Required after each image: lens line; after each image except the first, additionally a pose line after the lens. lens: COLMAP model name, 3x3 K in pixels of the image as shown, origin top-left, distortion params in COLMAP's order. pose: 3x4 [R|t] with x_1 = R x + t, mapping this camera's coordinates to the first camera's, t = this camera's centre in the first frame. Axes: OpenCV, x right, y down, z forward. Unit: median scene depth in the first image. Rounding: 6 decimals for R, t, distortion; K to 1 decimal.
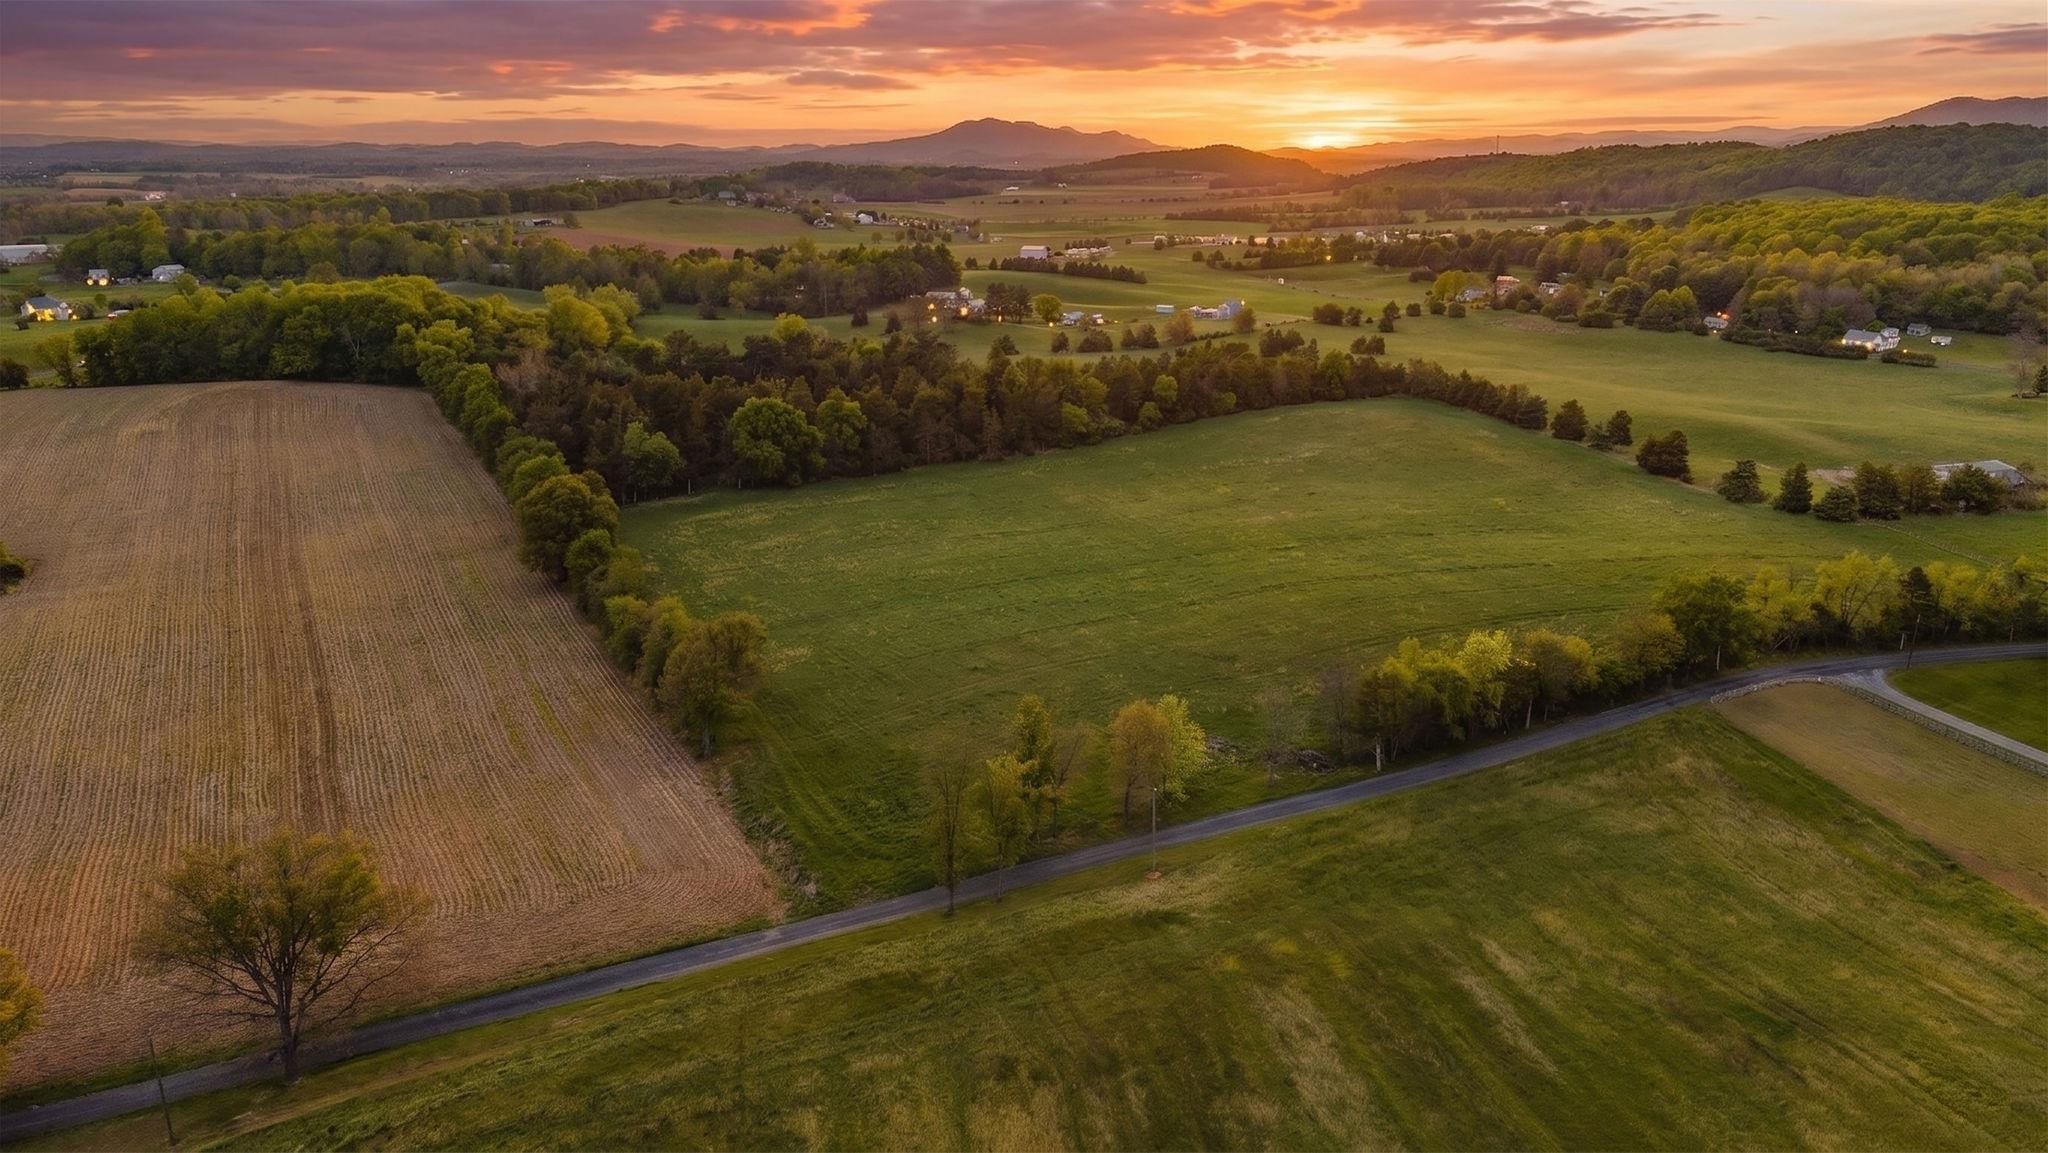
lens RADIAL K [[1367.8, 0, 1017.6], [0, 1367.8, 579.9], [0, 0, 1]] dist [0.033539, -0.039876]
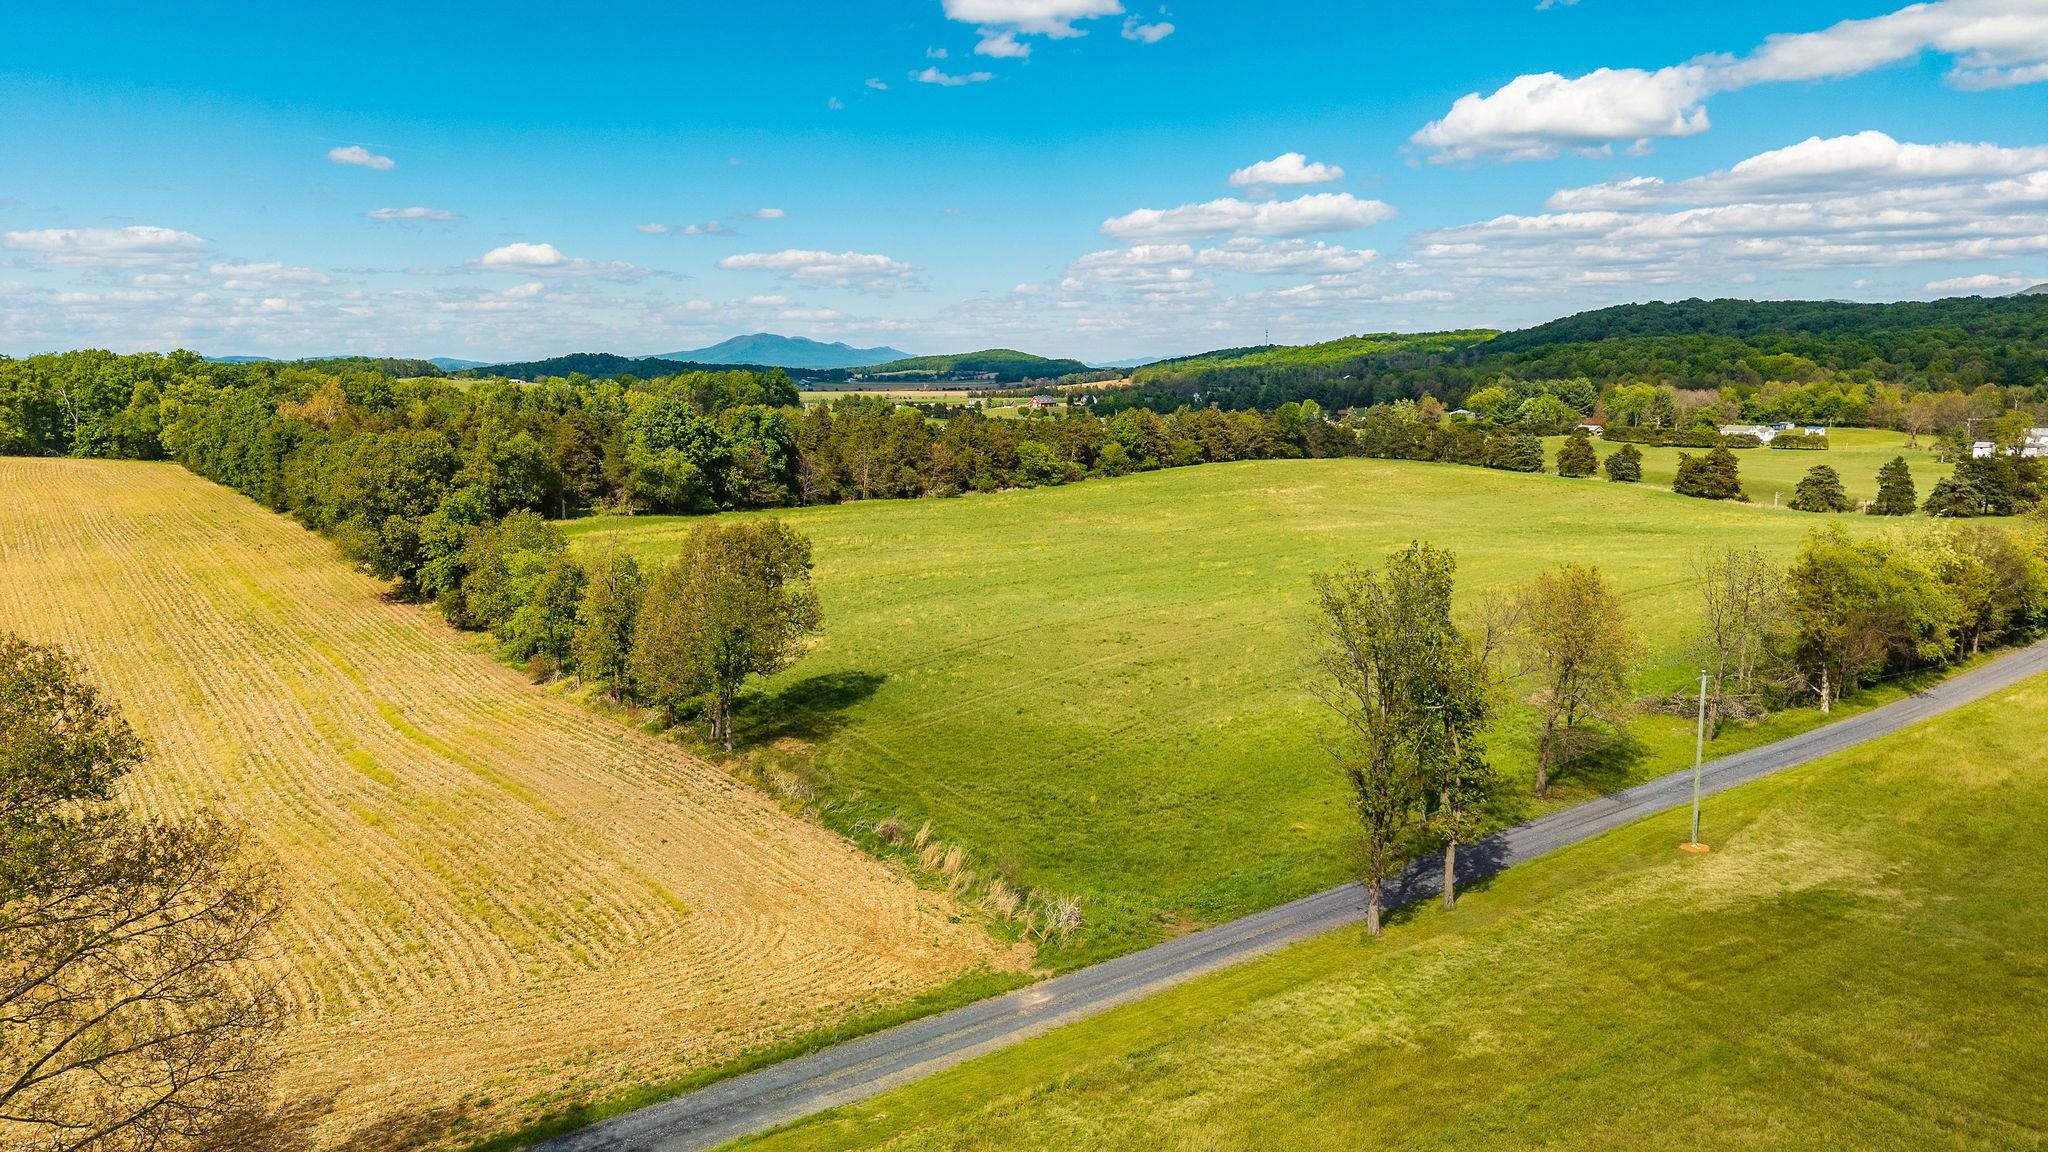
lens RADIAL K [[1367.8, 0, 1017.7], [0, 1367.8, 584.2], [0, 0, 1]] dist [0.033539, -0.039876]
pose [[0.986844, -0.029902, 0.158885, -0.117439], [0.052538, 0.988722, -0.140242, 0.086540], [-0.152900, 0.146744, 0.977286, 0.248753]]
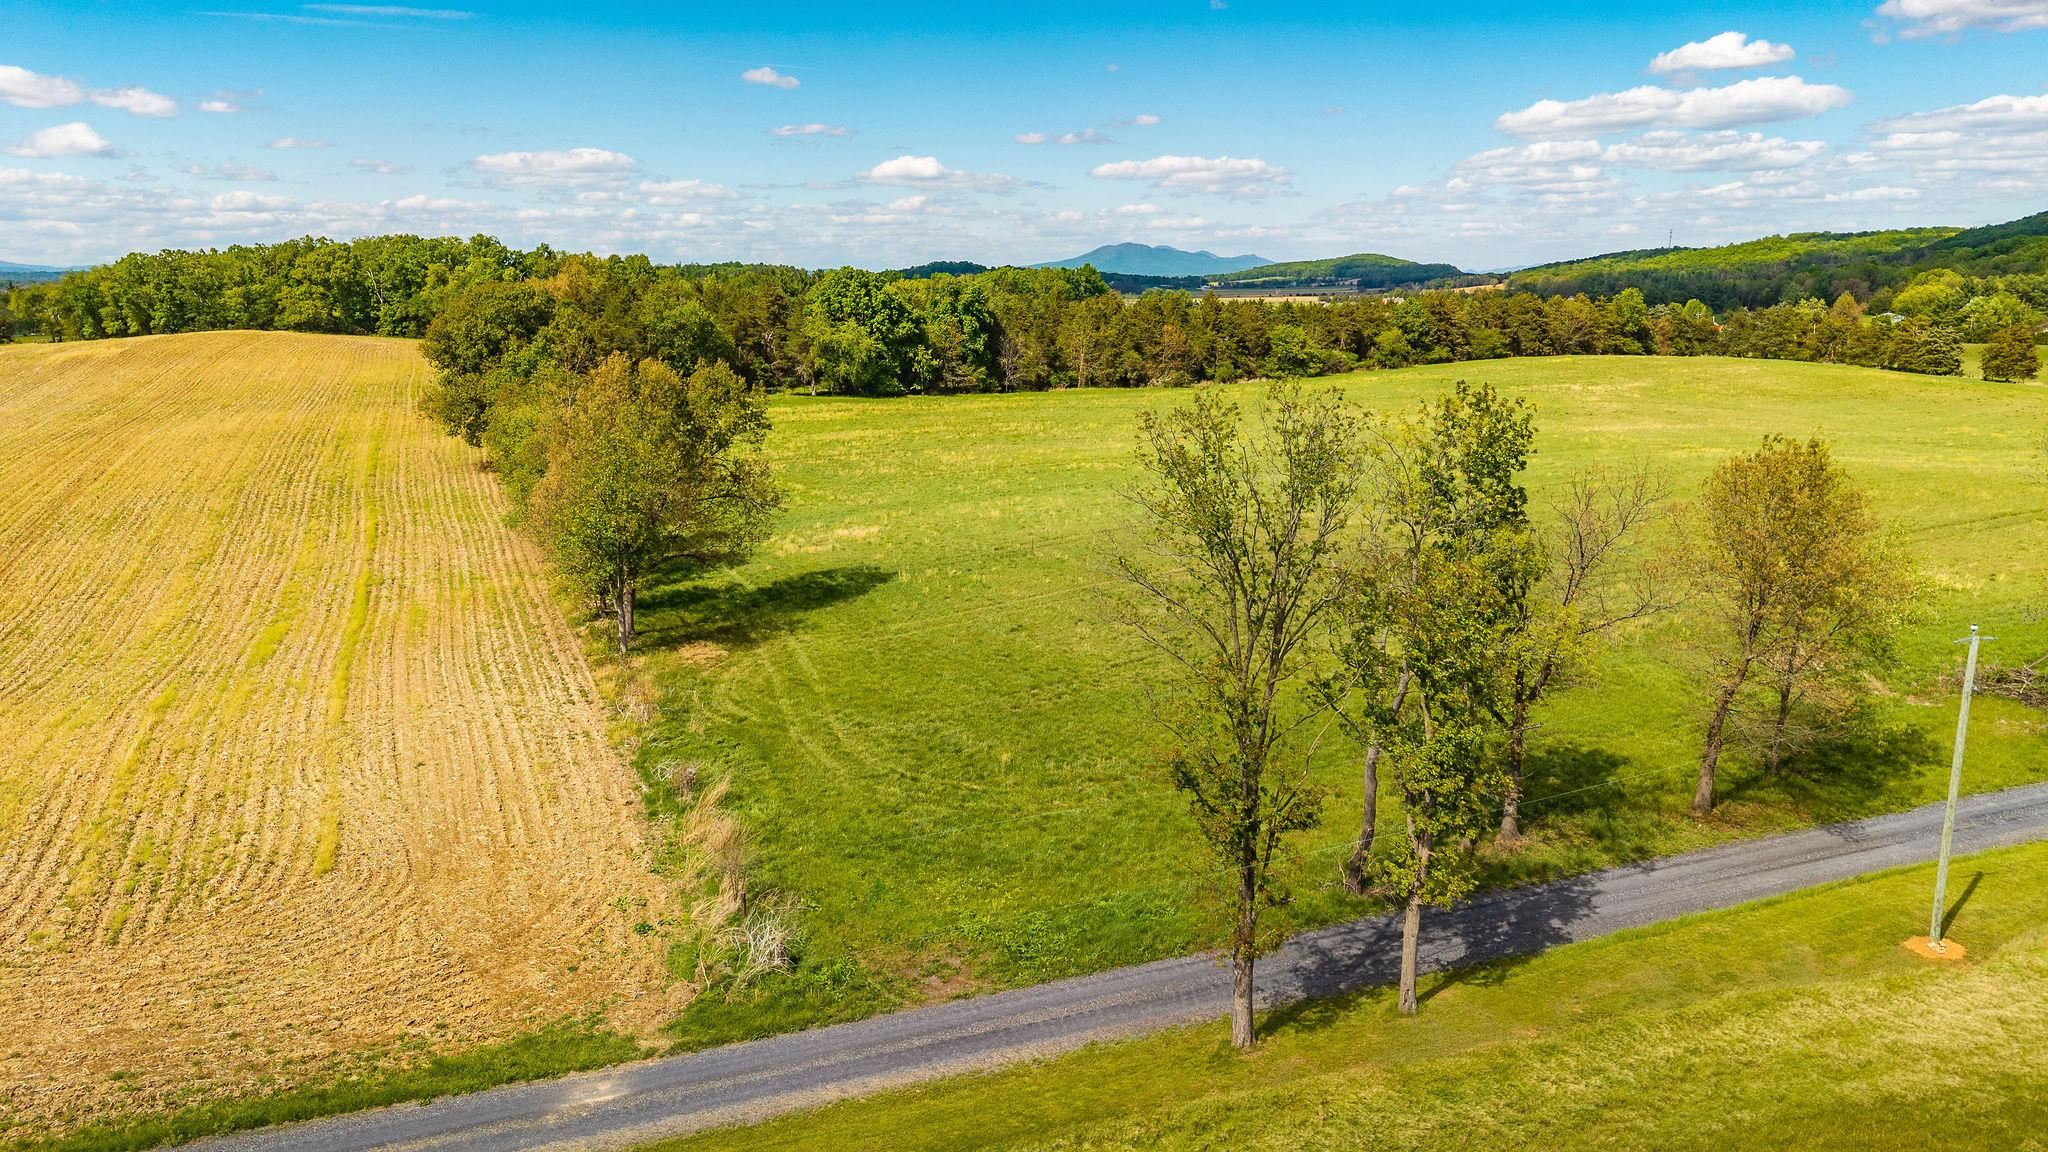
lens RADIAL K [[1362.4, 0, 1014.4], [0, 1362.4, 607.1], [0, 0, 1]] dist [0.024332, -0.030217]
pose [[0.994995, 0.018450, -0.098206, -0.032692], [-0.024794, 0.997656, -0.063777, 0.082163], [0.096800, 0.065893, 0.993120, 0.338448]]
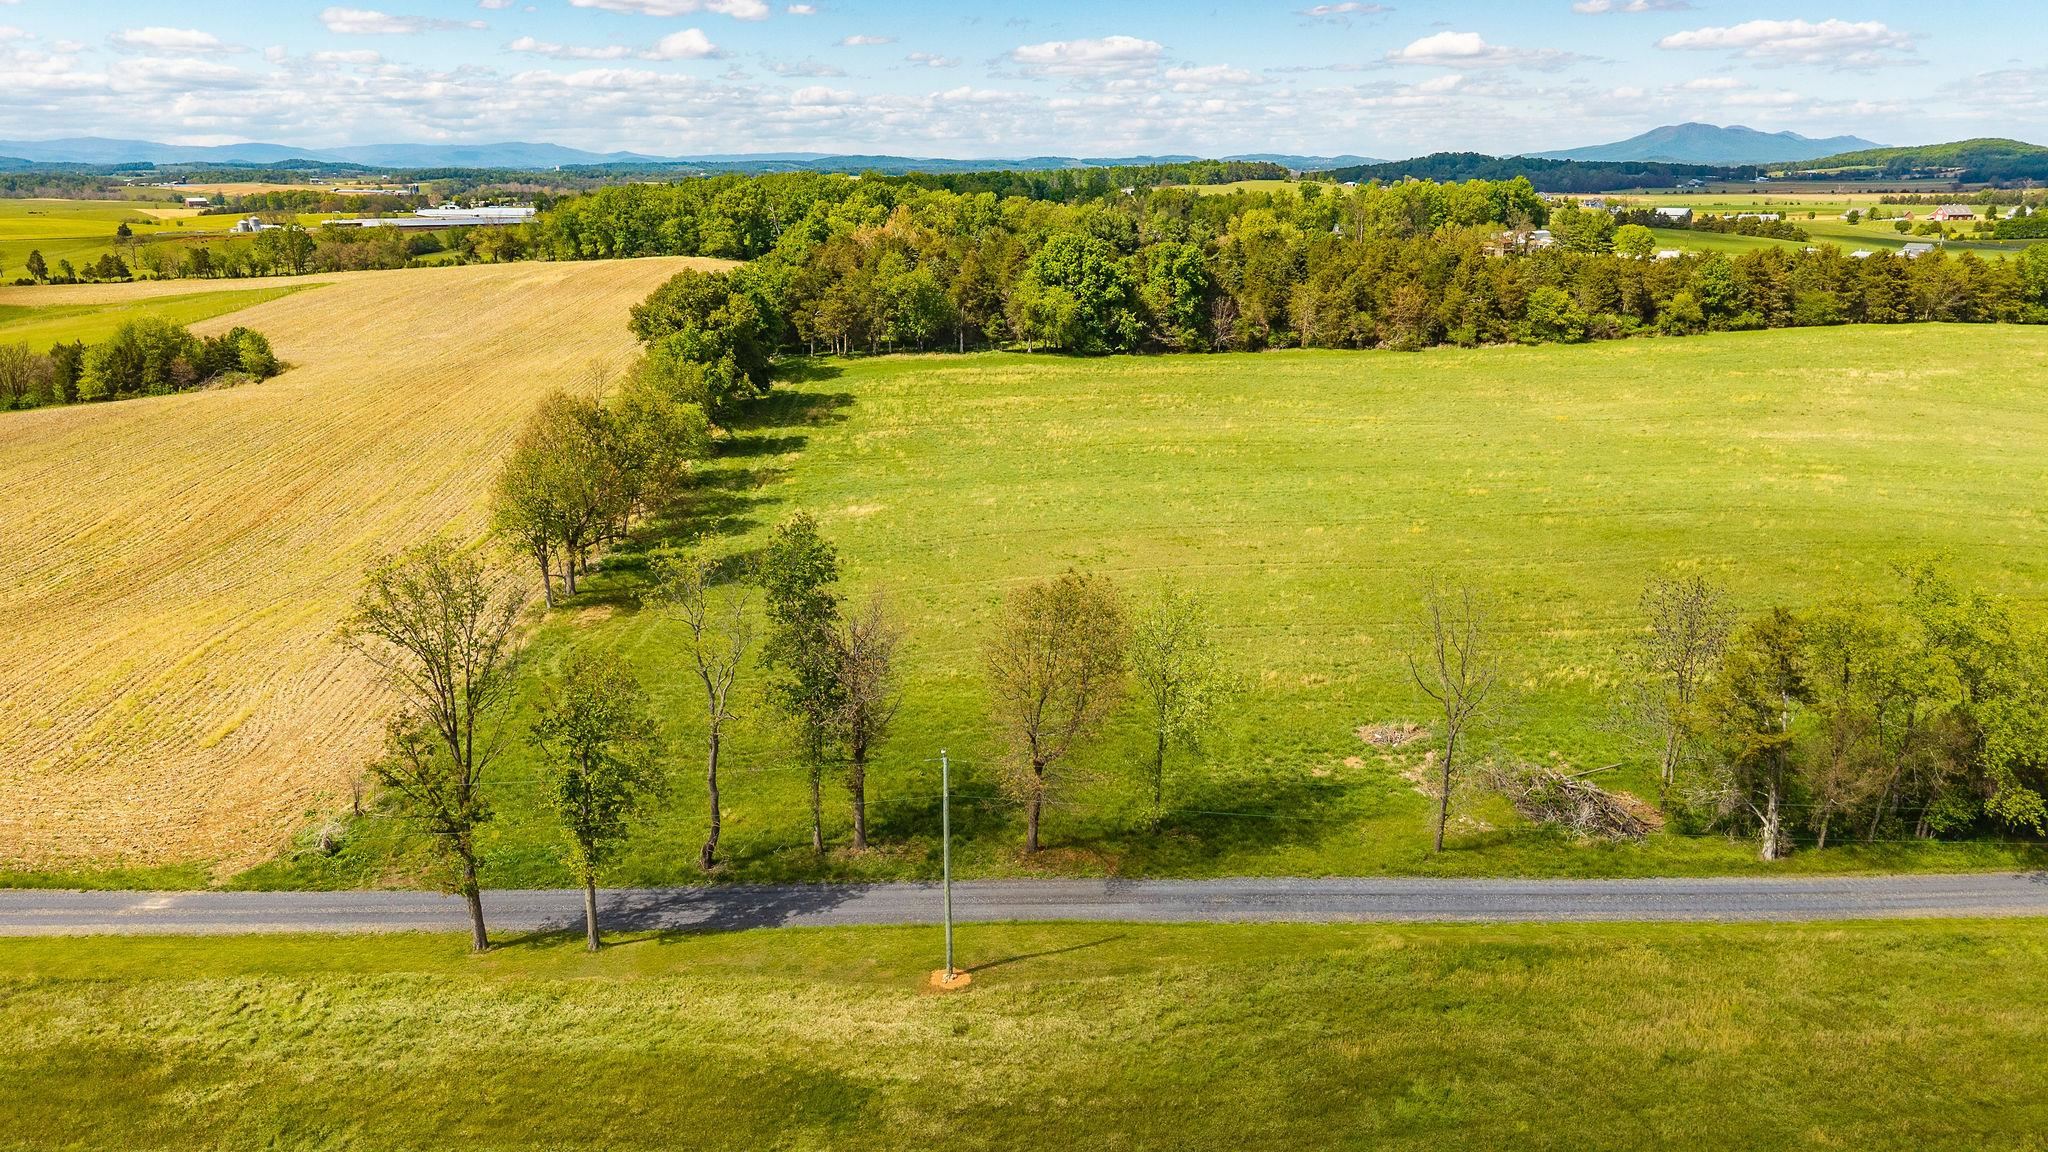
lens RADIAL K [[1362.4, 0, 1013.2], [0, 1362.4, 587.0], [0, 0, 1]] dist [0.024332, -0.030217]
pose [[0.895906, 0.124058, -0.426570, 0.130844], [-0.125380, 0.991791, 0.025109, 0.045794], [0.426183, 0.030988, 0.904106, 0.320139]]
